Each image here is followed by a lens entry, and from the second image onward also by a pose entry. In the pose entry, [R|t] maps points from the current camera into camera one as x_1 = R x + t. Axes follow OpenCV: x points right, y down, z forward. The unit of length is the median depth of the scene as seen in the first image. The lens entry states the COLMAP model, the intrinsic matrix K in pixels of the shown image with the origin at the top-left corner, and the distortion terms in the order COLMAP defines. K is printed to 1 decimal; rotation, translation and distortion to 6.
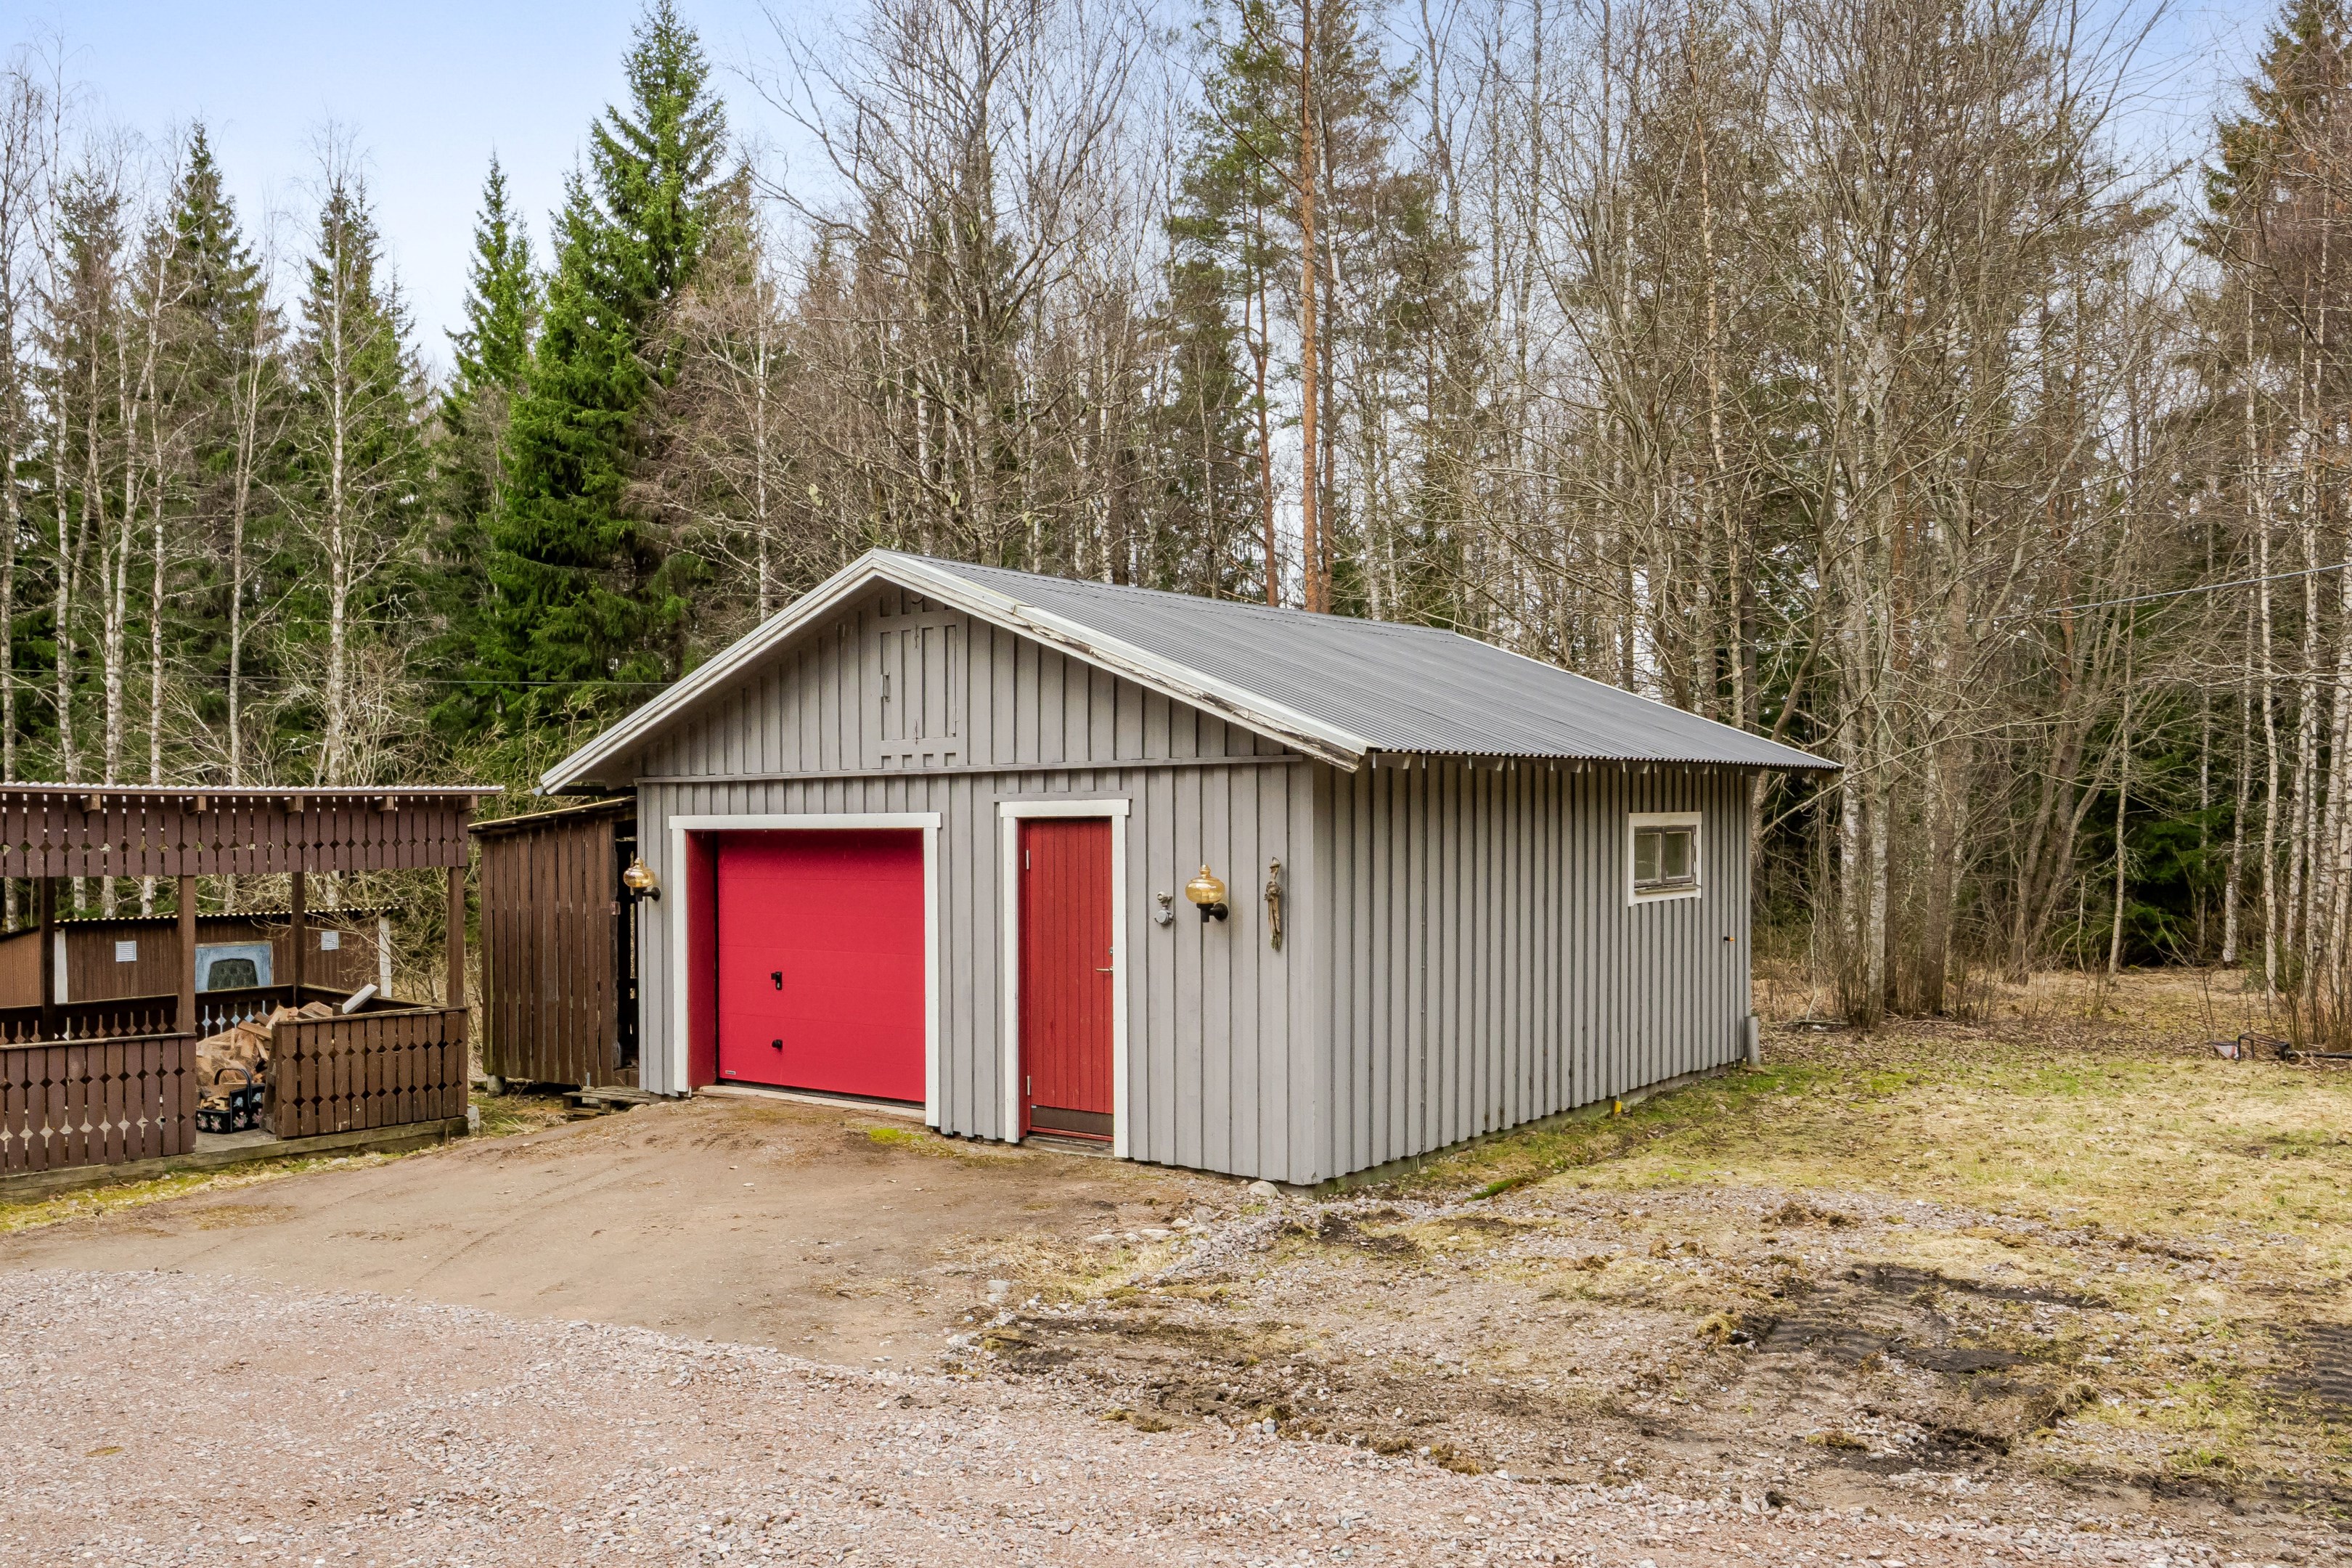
lens RADIAL K [[1843.3, 0, 1145.8], [0, 1843.3, 833.8], [0, 0, 1]] dist [0.012132, -0.001043]
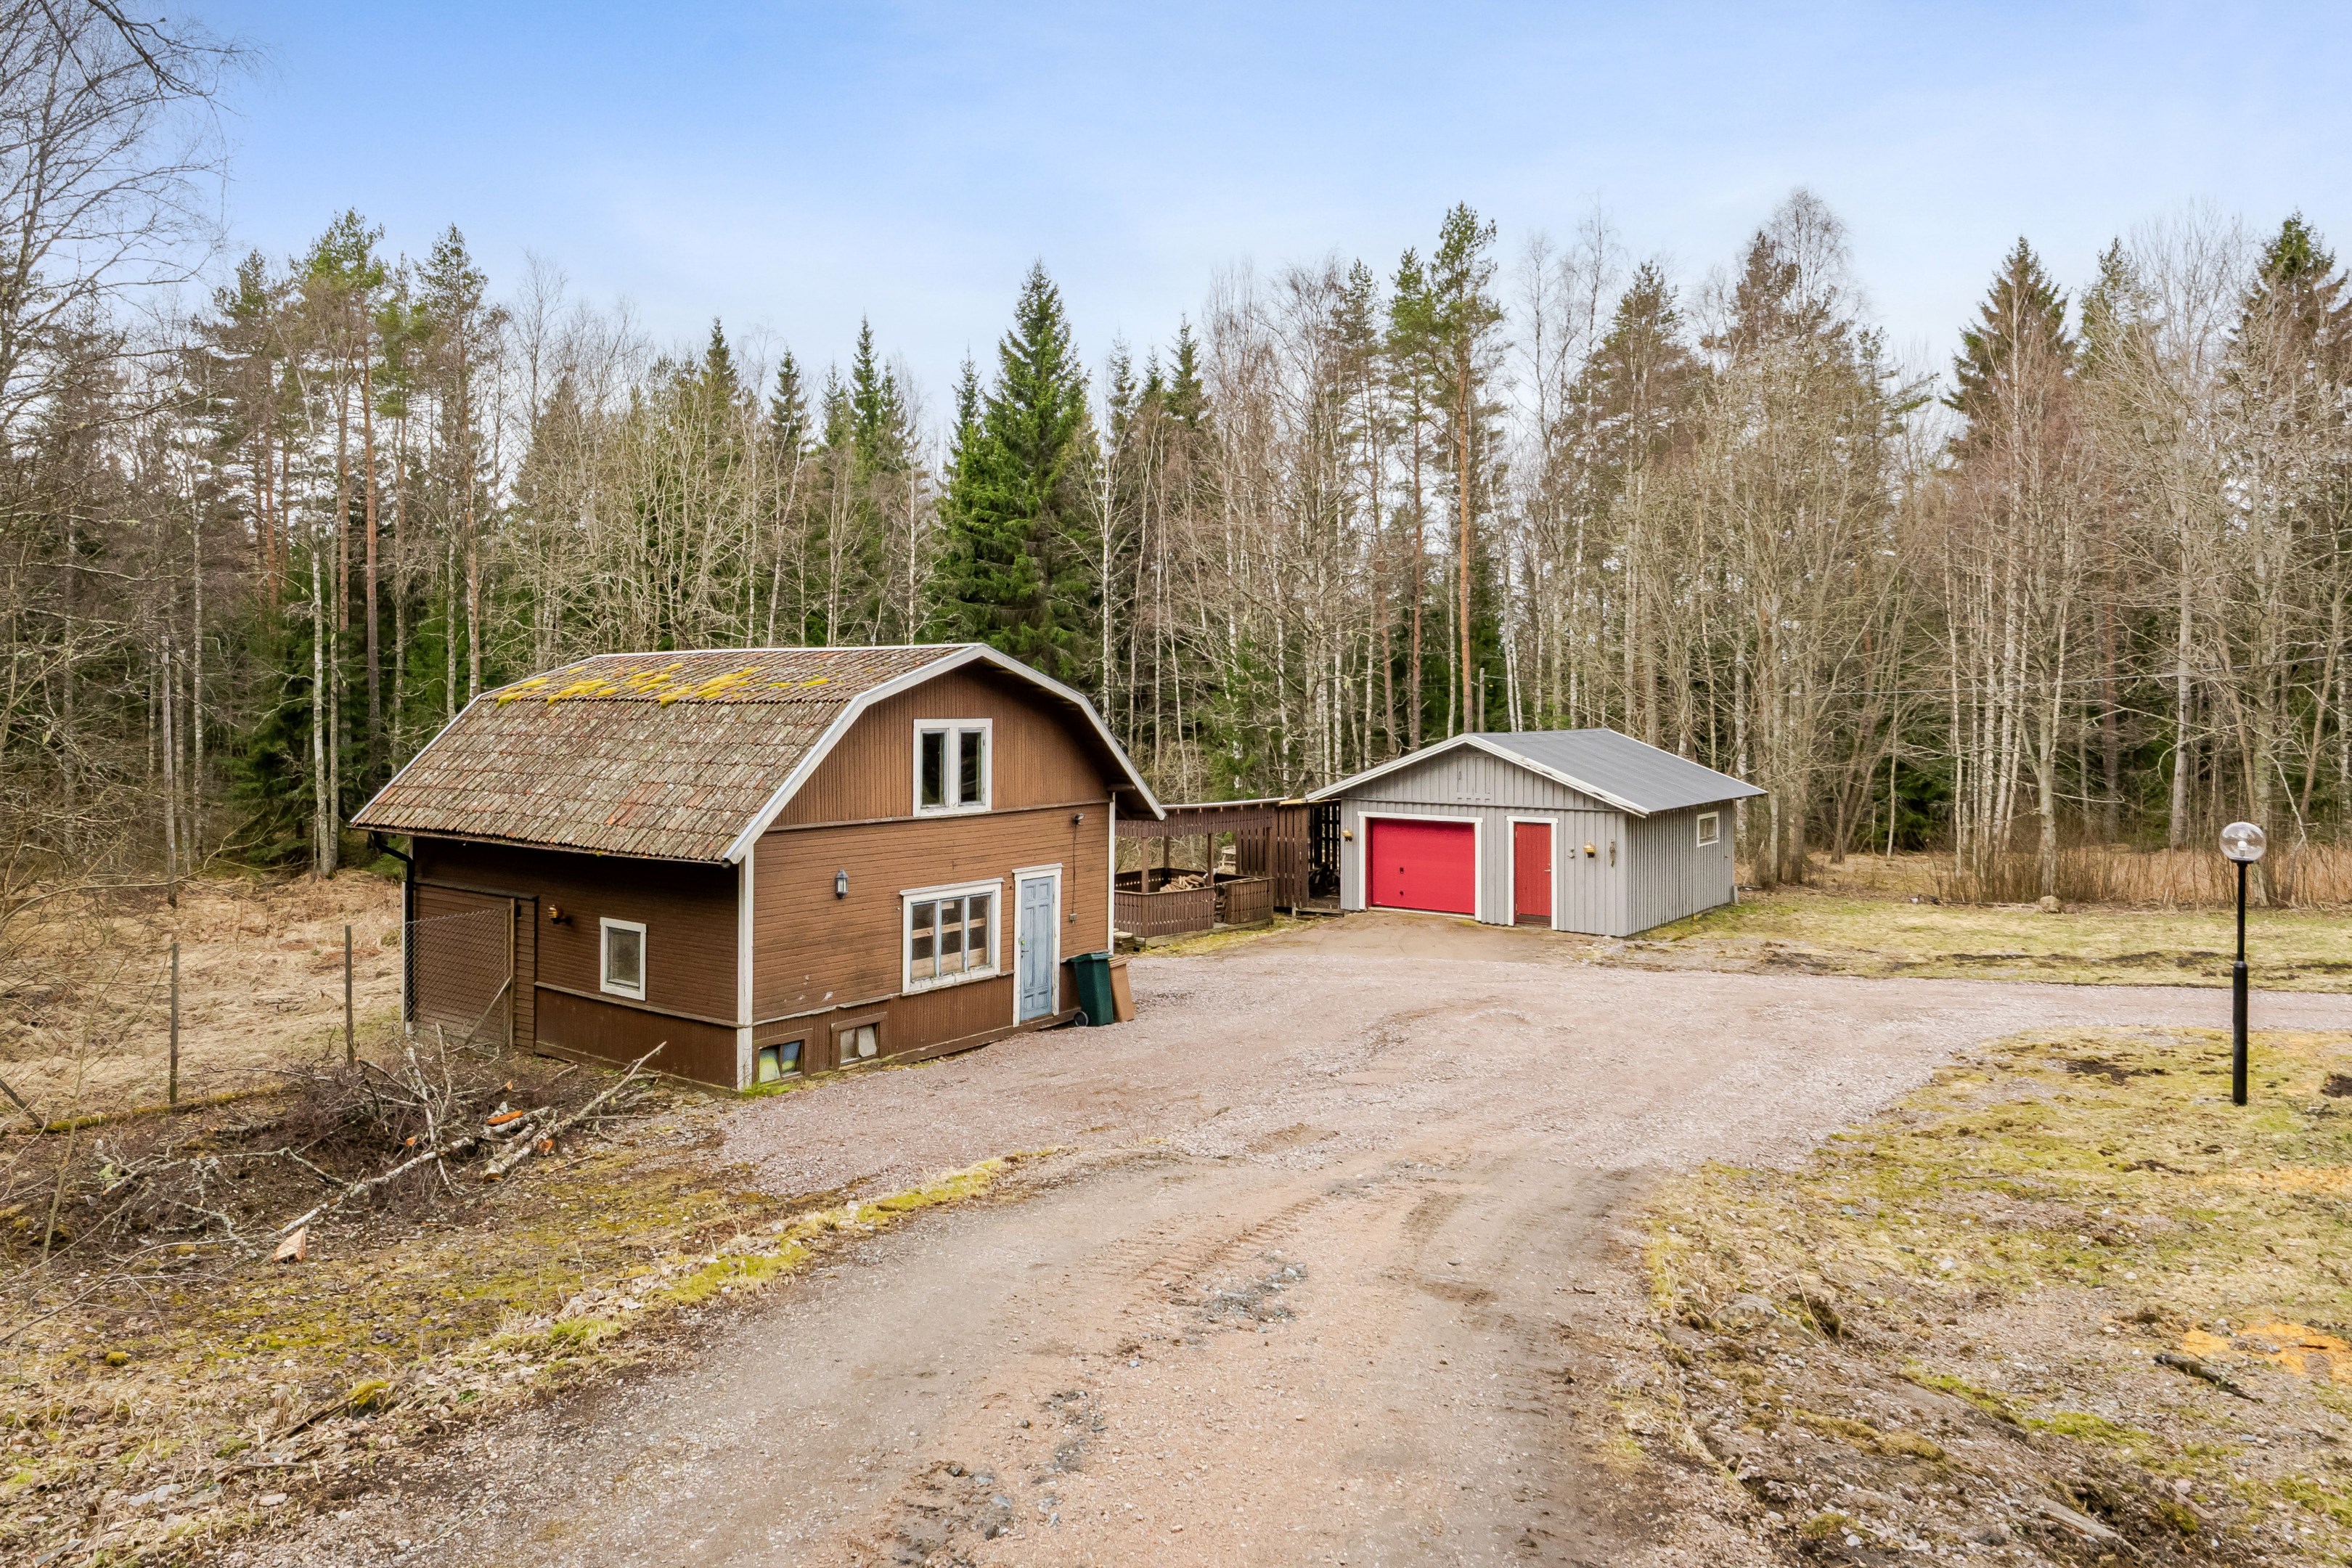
lens RADIAL K [[1447.4, 0, 1146.9], [0, 1447.4, 727.1], [0, 0, 1]] dist [-0.007429, -0.000200]
pose [[0.999937, 0.007963, -0.007938, -0.557668], [-0.007942, 0.999965, 0.002749, -0.141154], [0.007959, -0.002686, 0.999965, -1.204126]]
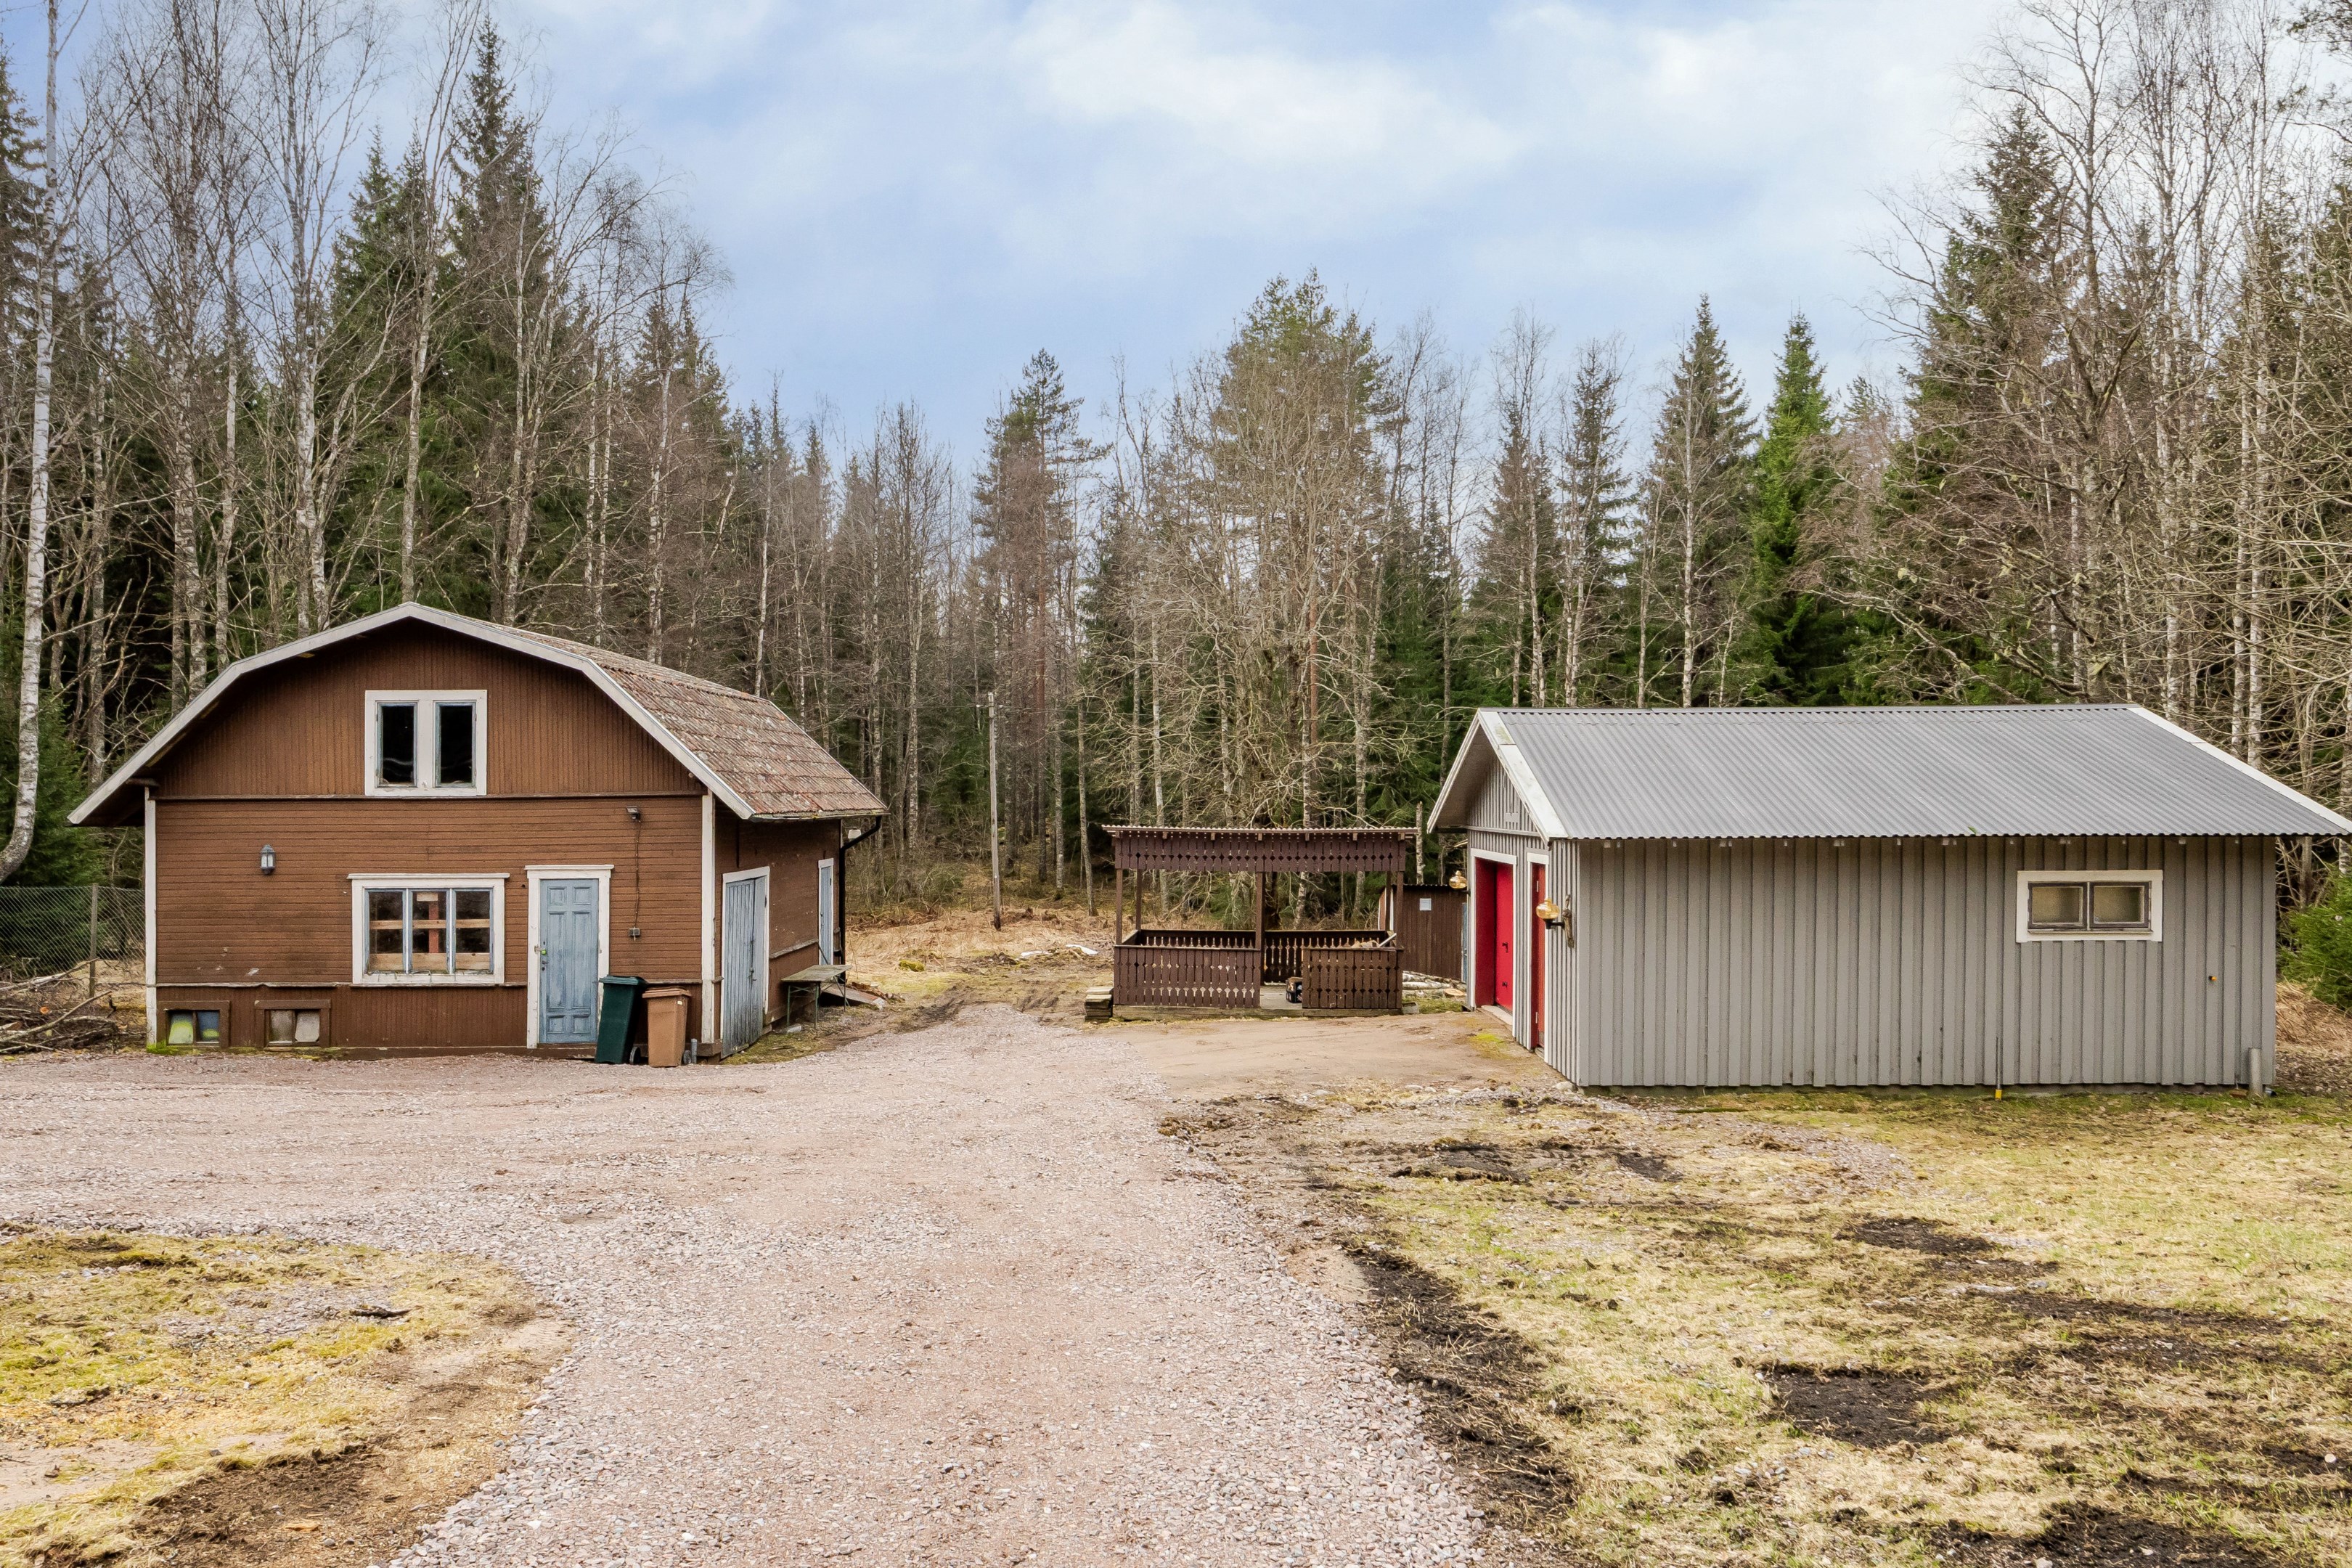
lens RADIAL K [[1599.8, 0, 1170.8], [0, 1599.8, 801.0], [0, 0, 1]] dist [-0.006898, -0.000922]
pose [[0.625247, 0.008966, -0.780375, 0.742299], [-0.008397, 0.999953, 0.004761, -0.059127], [0.780381, 0.003576, 0.625294, -0.166670]]
